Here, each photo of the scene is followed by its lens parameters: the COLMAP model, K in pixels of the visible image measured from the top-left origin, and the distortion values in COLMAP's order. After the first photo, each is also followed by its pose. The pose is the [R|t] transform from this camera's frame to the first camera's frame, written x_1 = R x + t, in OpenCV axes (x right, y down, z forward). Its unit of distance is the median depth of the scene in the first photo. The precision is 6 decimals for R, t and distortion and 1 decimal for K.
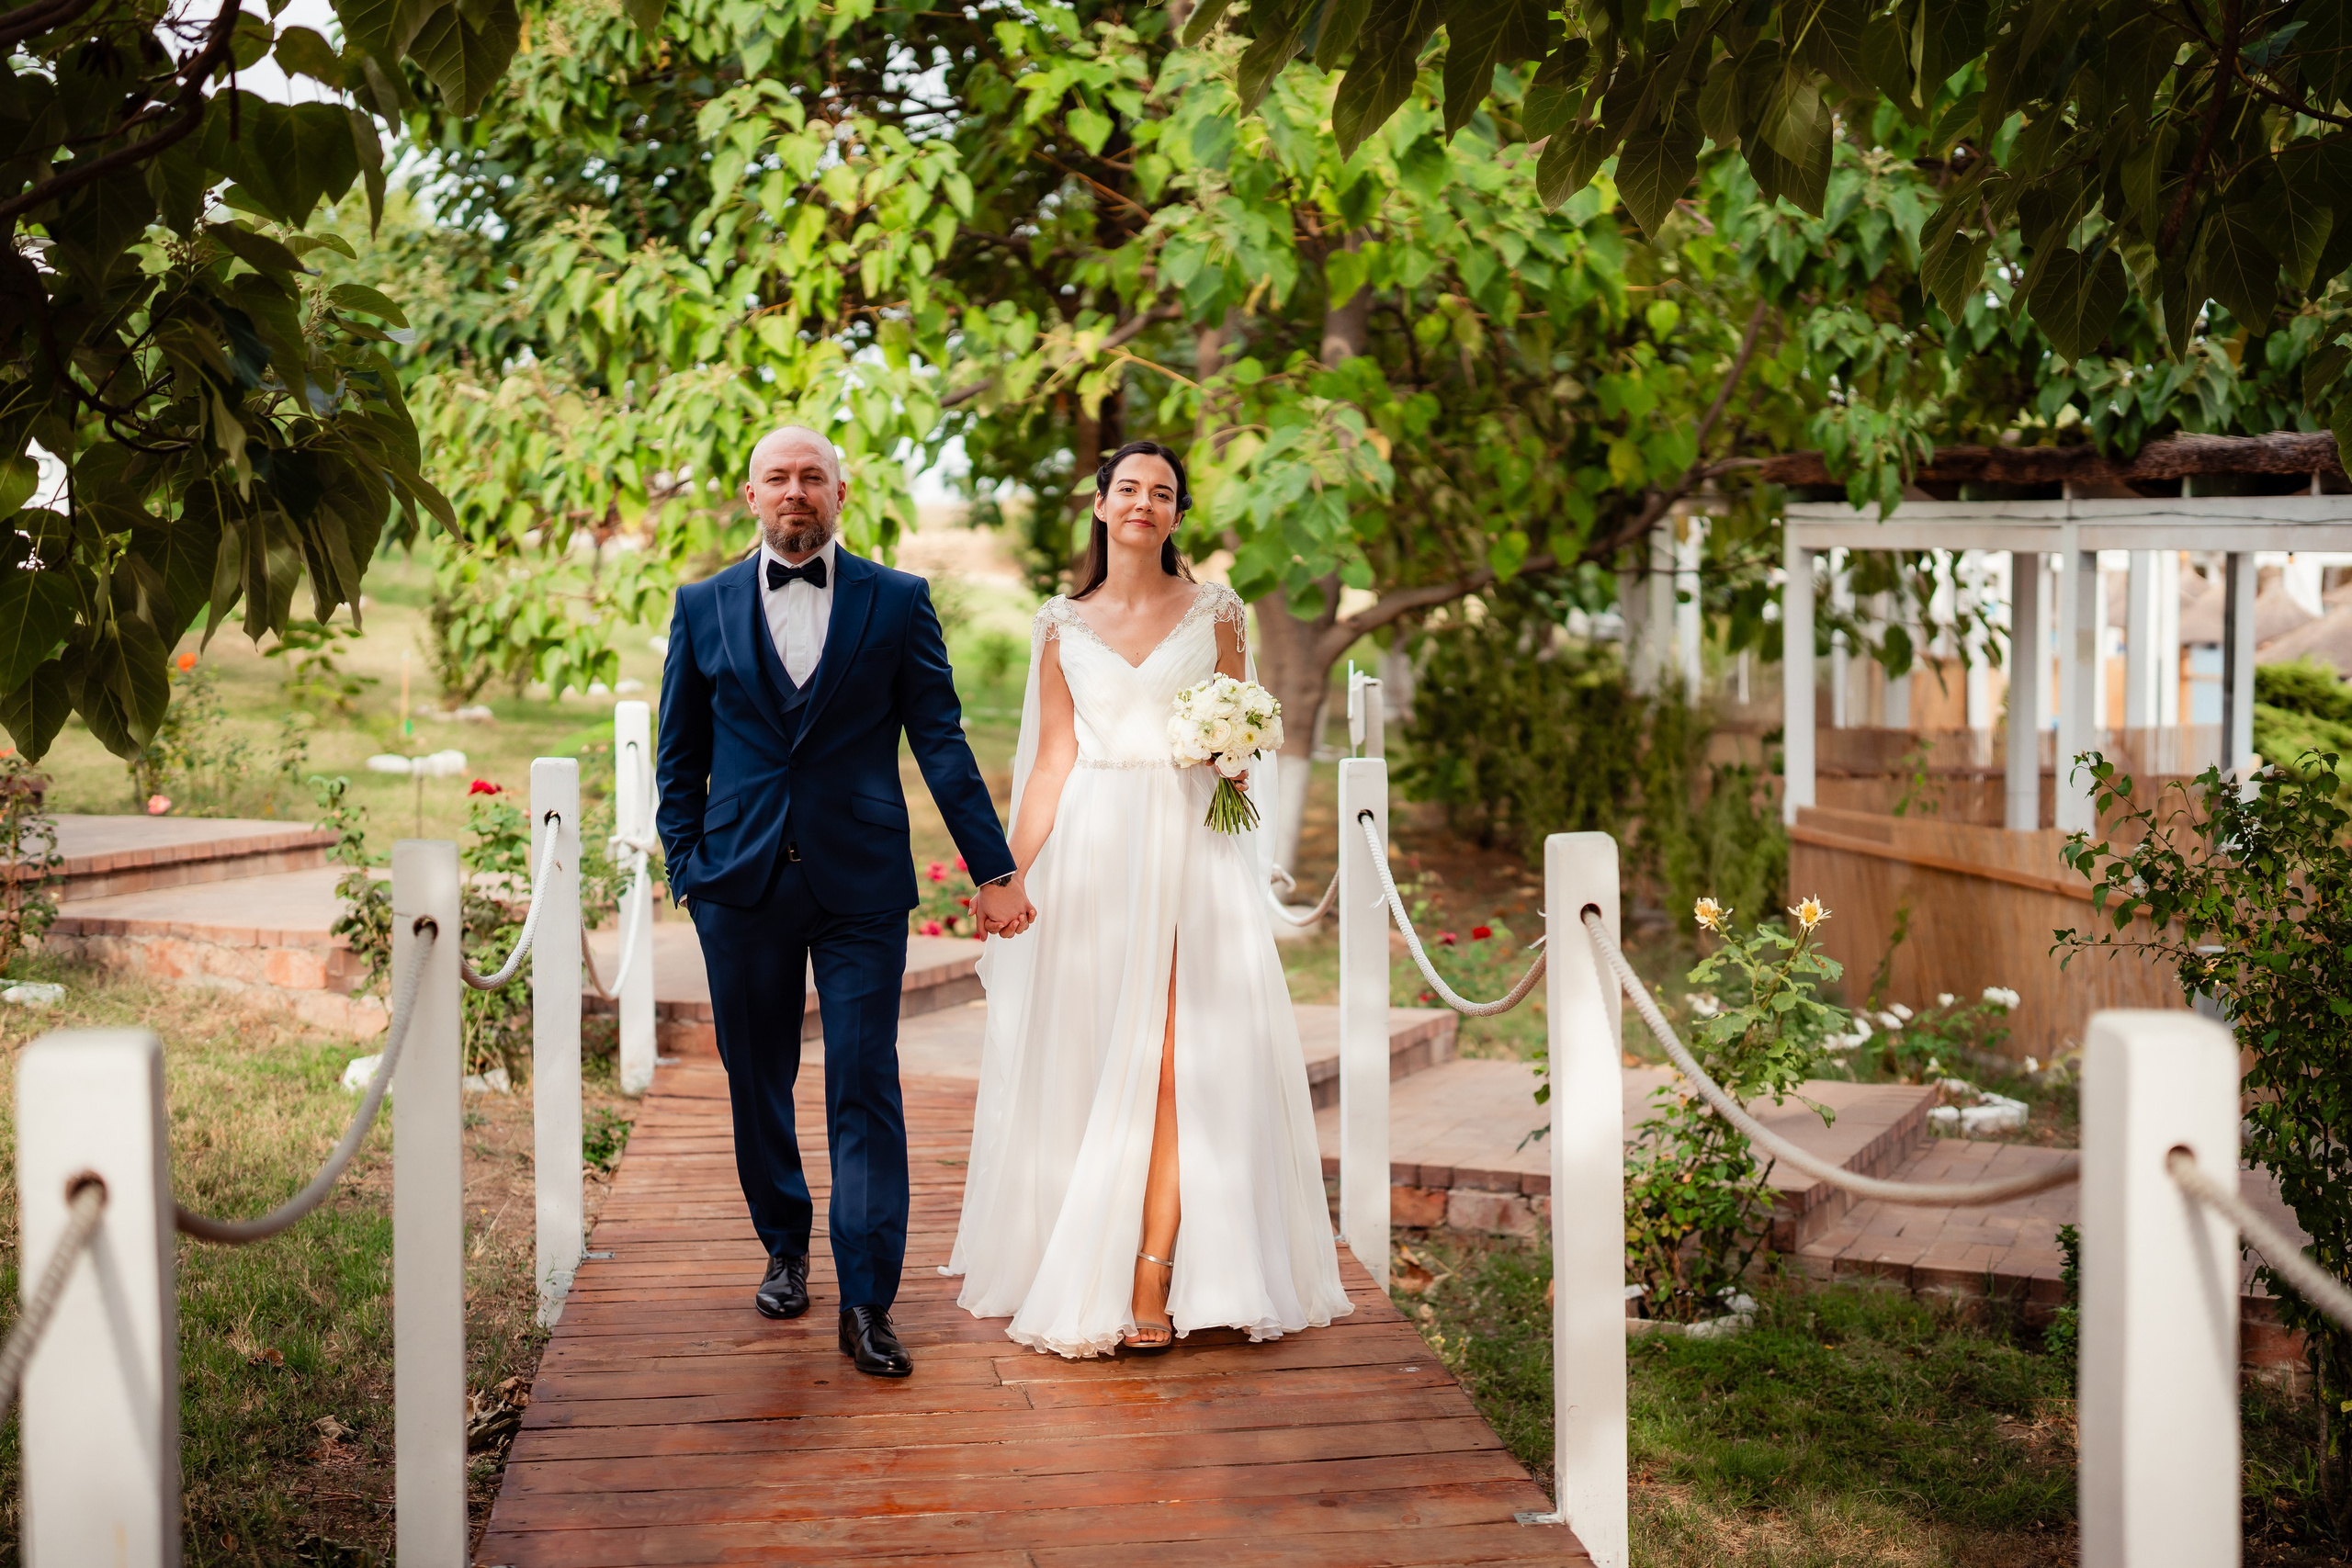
lens RADIAL K [[3176.1, 0, 1176.0], [0, 3176.1, 784.0], [0, 0, 1]] dist [-0.067856, 0.010022]
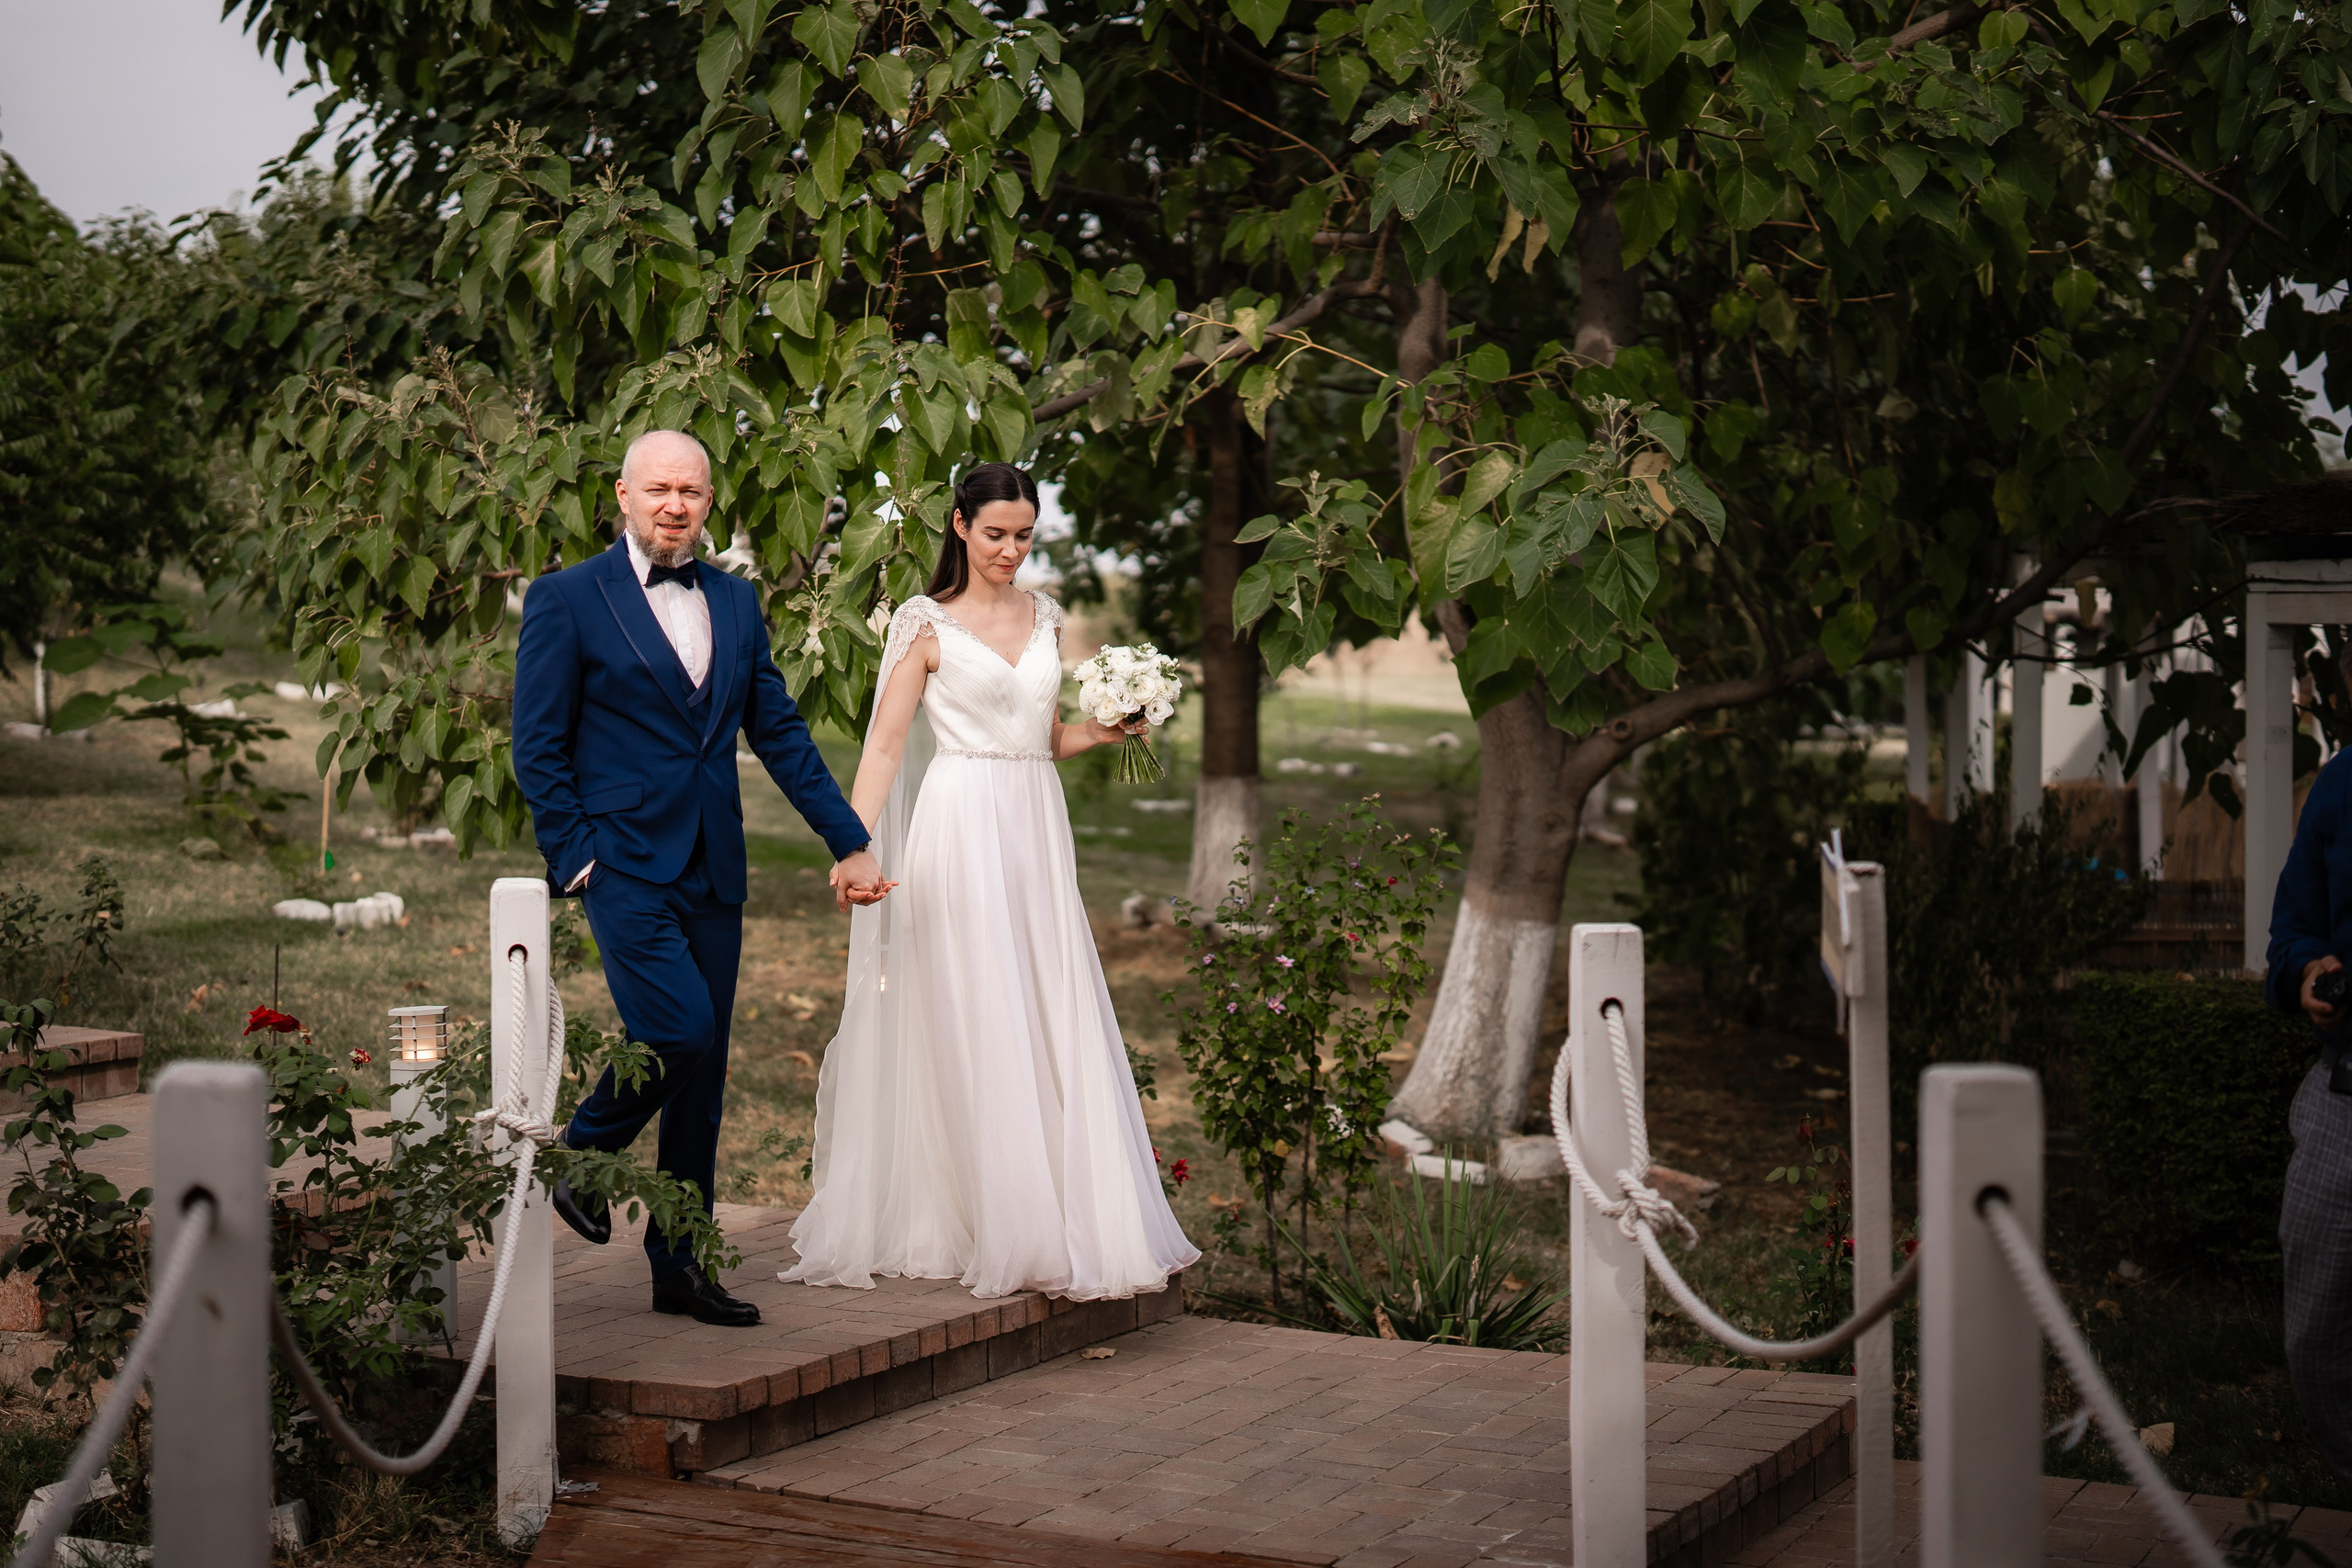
lens RADIAL K [[3536.0, 0, 1135.4], [0, 3536.0, 747.1], [0, 0, 1]] dist [-0.111636, 0.644869]
pose [[0.999086, 0.001139, -0.042730, -0.021292], [-0.002887, 0.999160, -0.040877, -0.018086], [0.042647, 0.040963, 0.998250, 0.258549]]
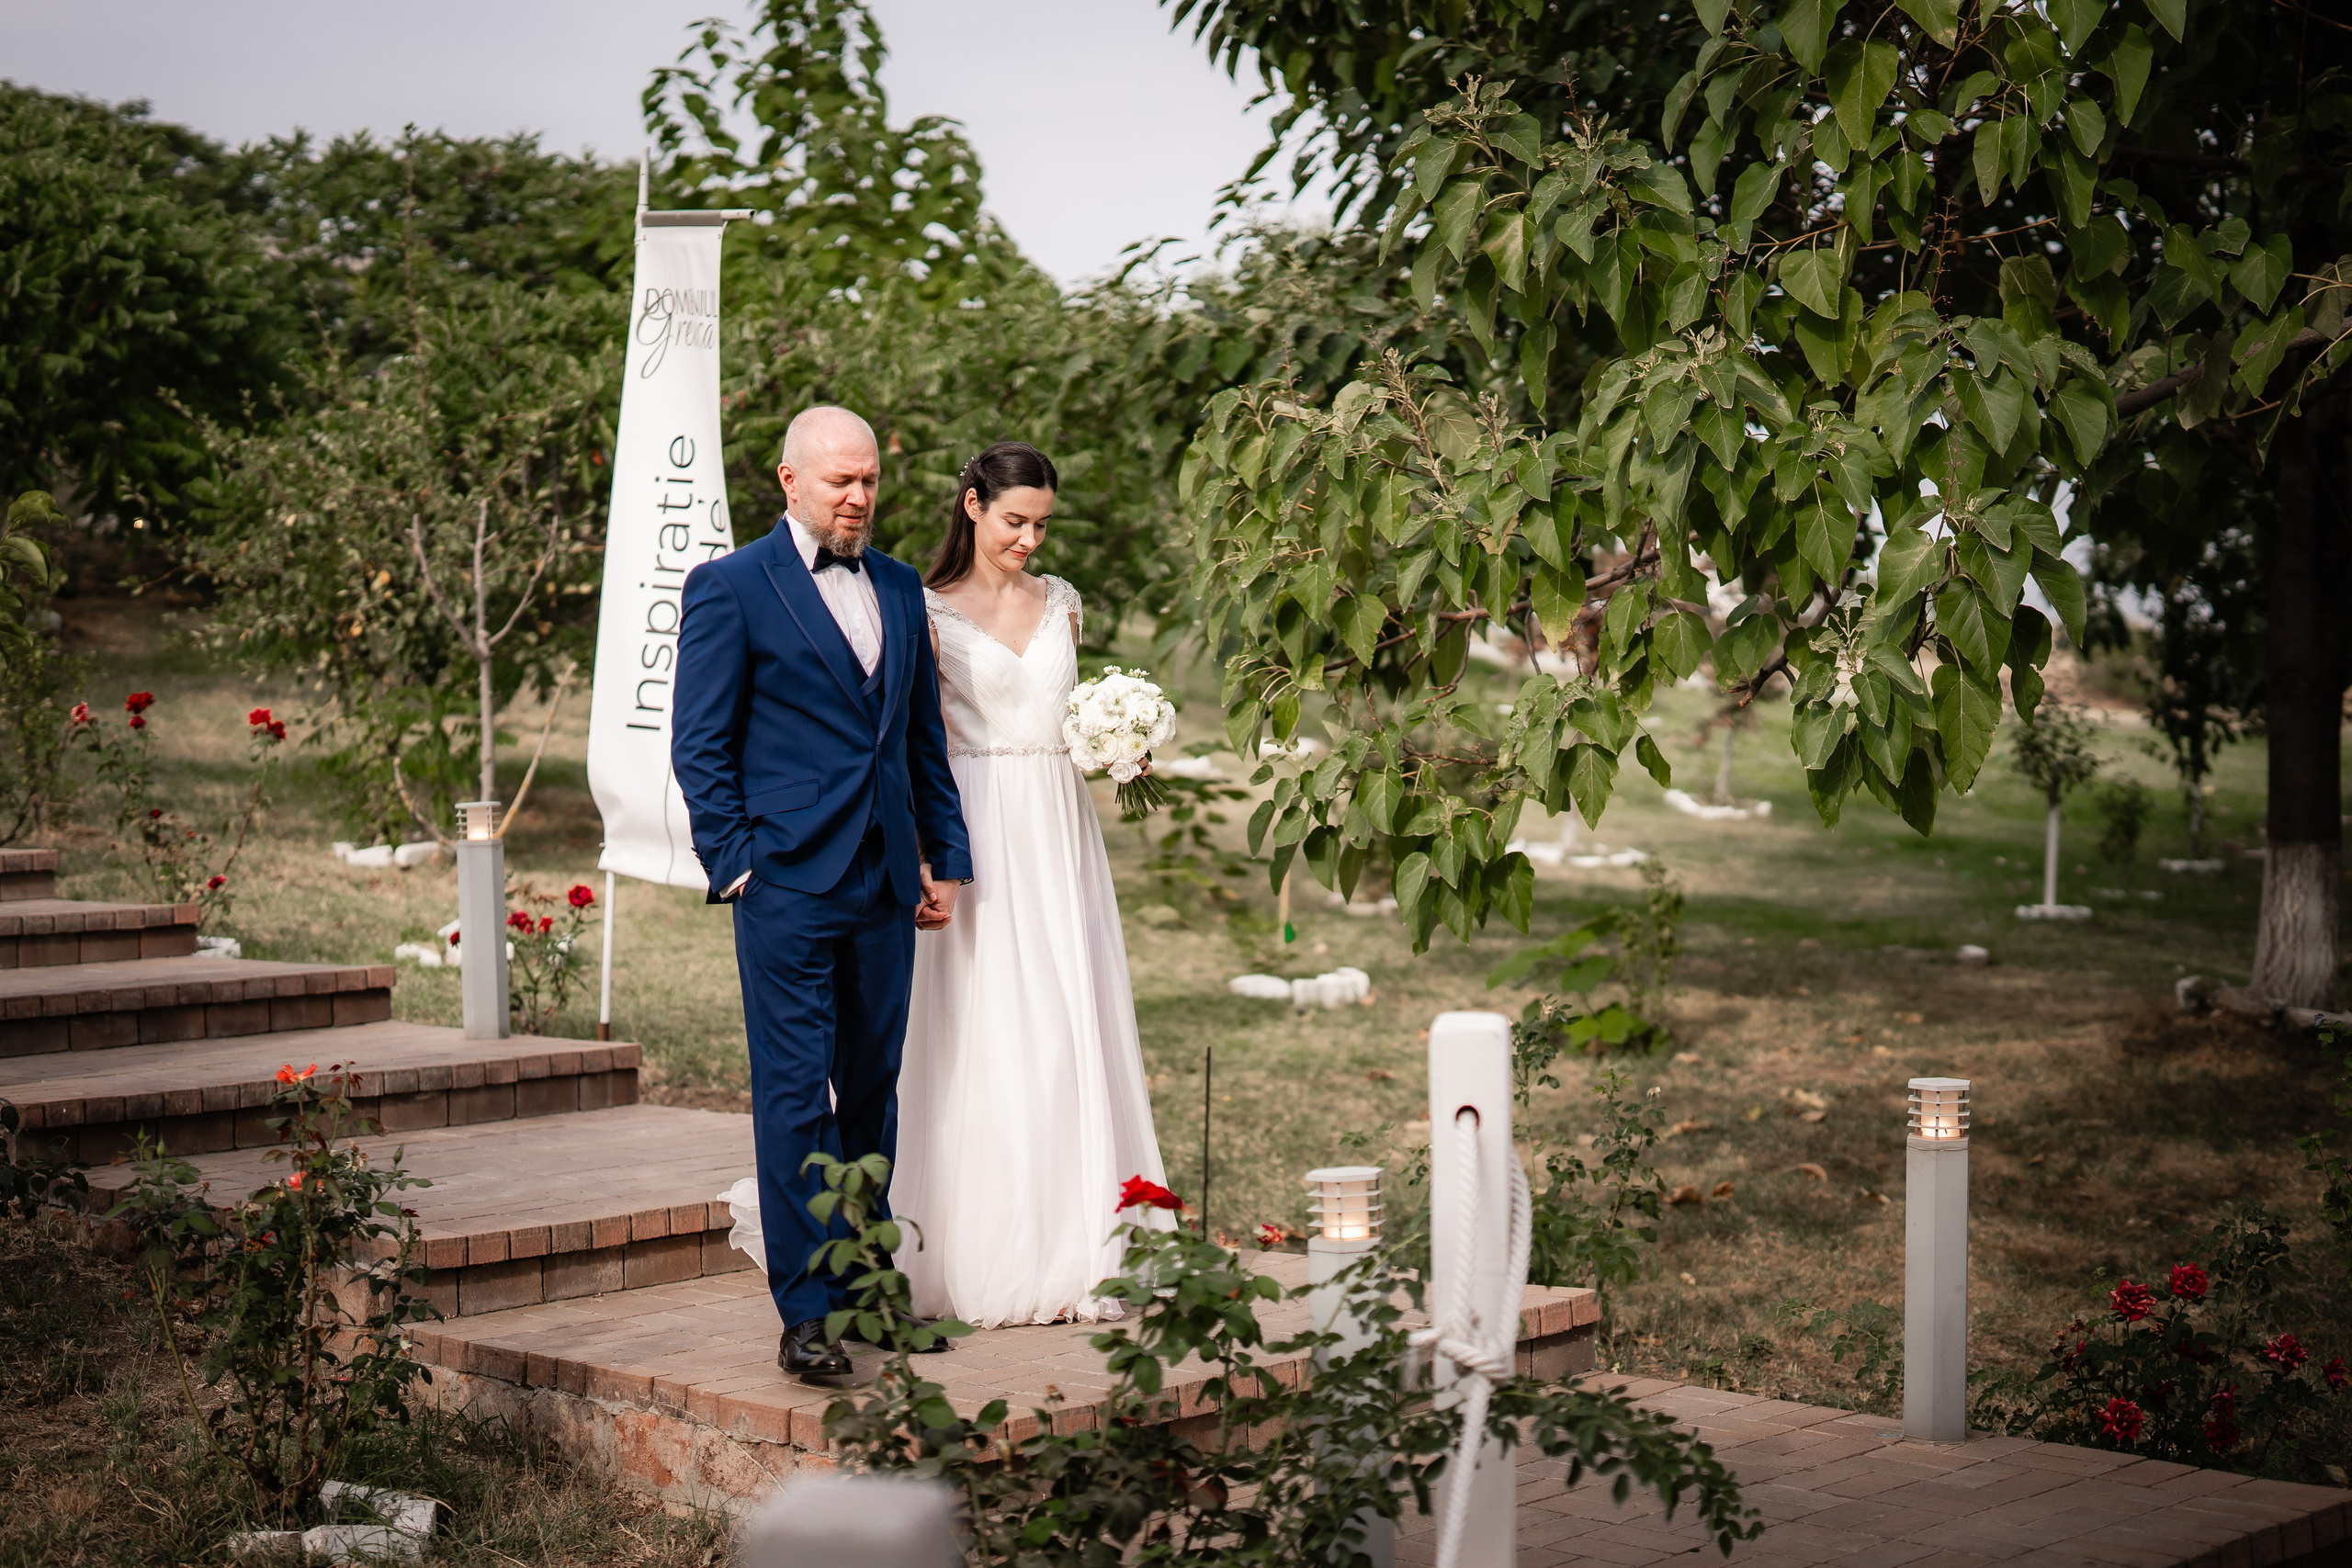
lens RADIAL K [[3536.0, 0, 1135.4], [0, 3536.0, 747.1], [0, 0, 1]] dist [-0.111636, 0.644869]
pose [[0.949460, -0.006017, -0.313831, -0.046083], [-0.011306, 0.998512, -0.053349, -0.027209], [0.313685, 0.054201, 0.947979, 0.386919]]
